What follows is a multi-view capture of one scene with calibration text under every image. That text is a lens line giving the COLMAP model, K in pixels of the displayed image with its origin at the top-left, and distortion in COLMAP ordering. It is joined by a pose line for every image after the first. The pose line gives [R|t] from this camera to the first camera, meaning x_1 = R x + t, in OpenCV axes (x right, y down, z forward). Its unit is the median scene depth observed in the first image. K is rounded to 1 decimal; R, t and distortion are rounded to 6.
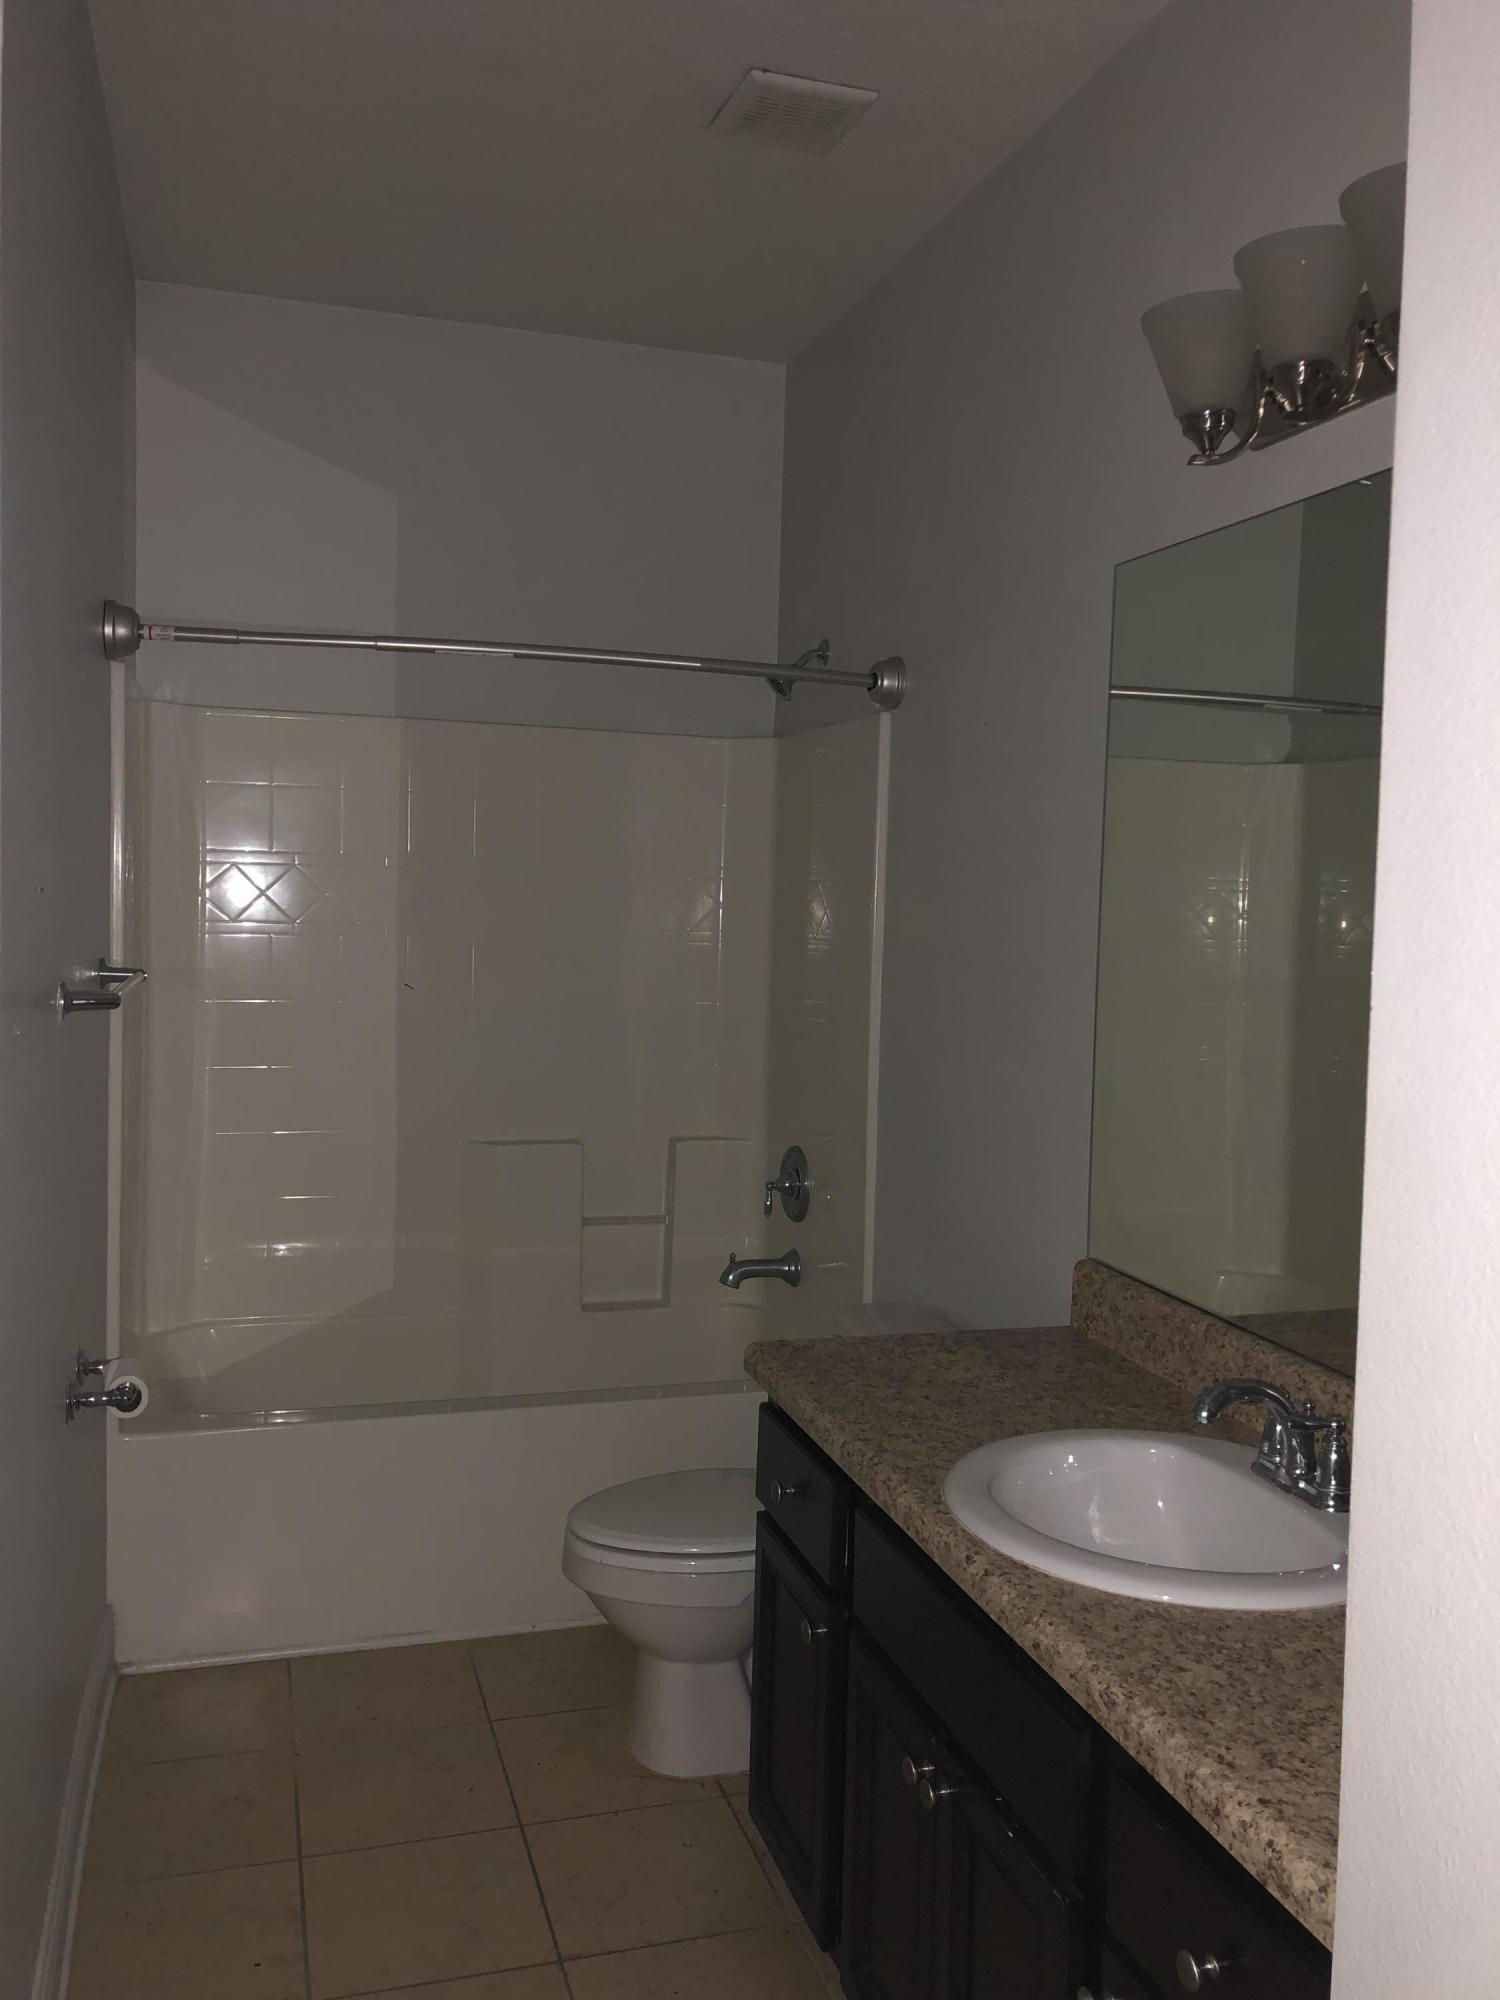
lens RADIAL K [[1647.3, 0, 747.6], [0, 1647.3, 998.4], [0, 0, 1]] dist [-0.005344, -0.001386]
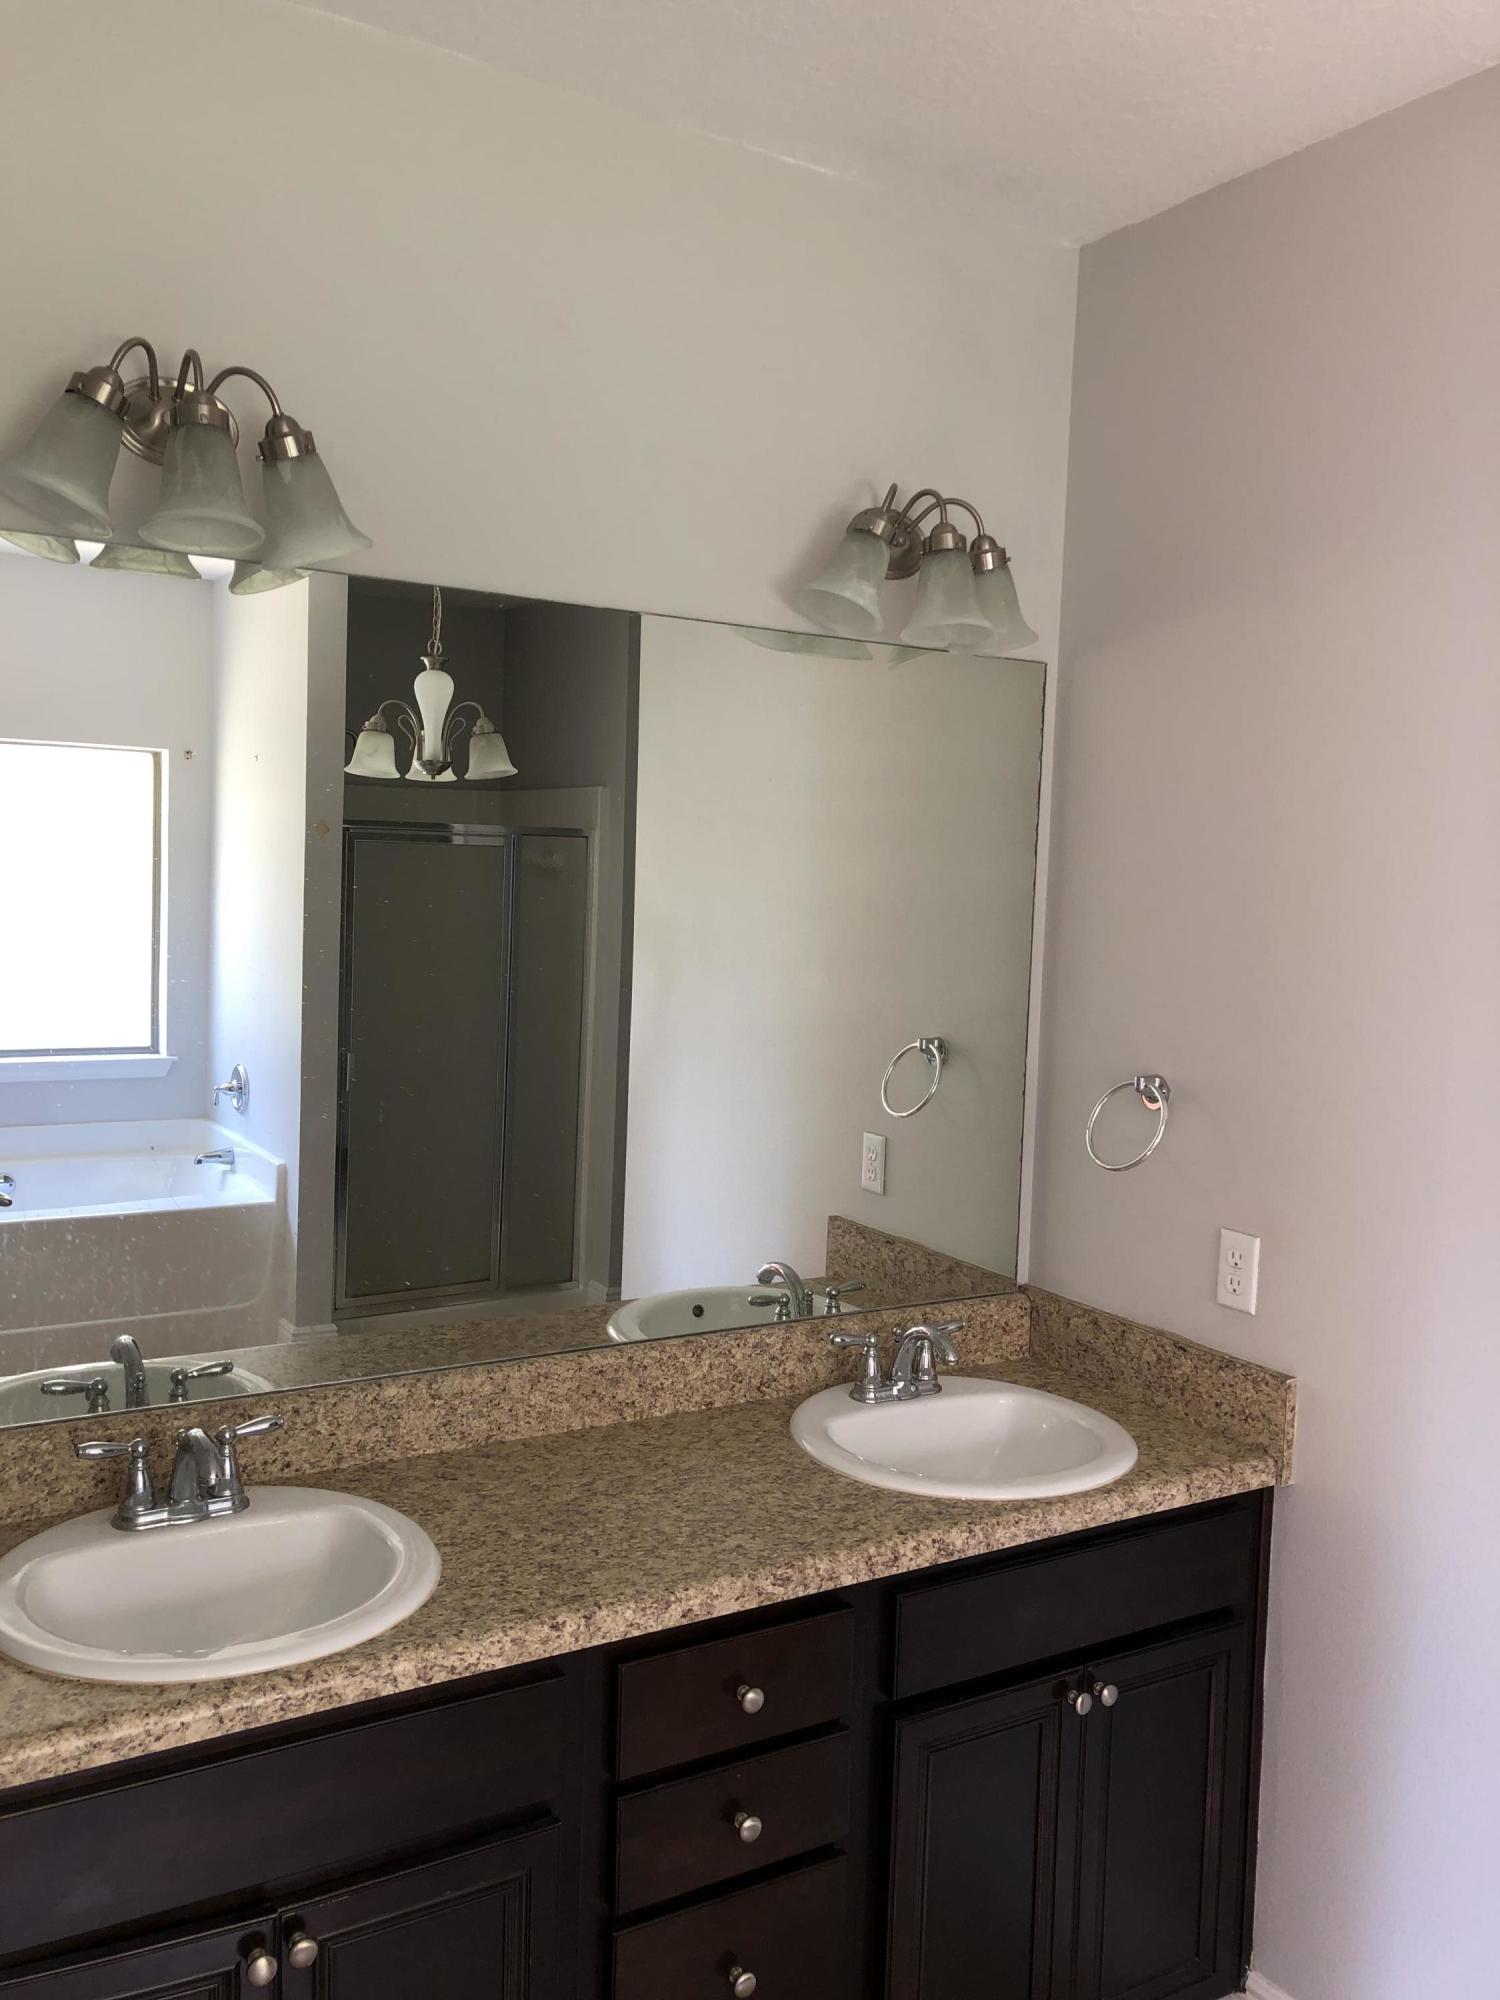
lens RADIAL K [[1647.3, 0, 748.1], [0, 1647.3, 998.5], [0, 0, 1]] dist [-0.005344, -0.001386]
pose [[-0.237538, -0.108903, 0.965254, -0.943577], [0.041225, 0.991670, 0.122029, -0.186647], [-0.970503, 0.068779, -0.231070, 1.234944]]
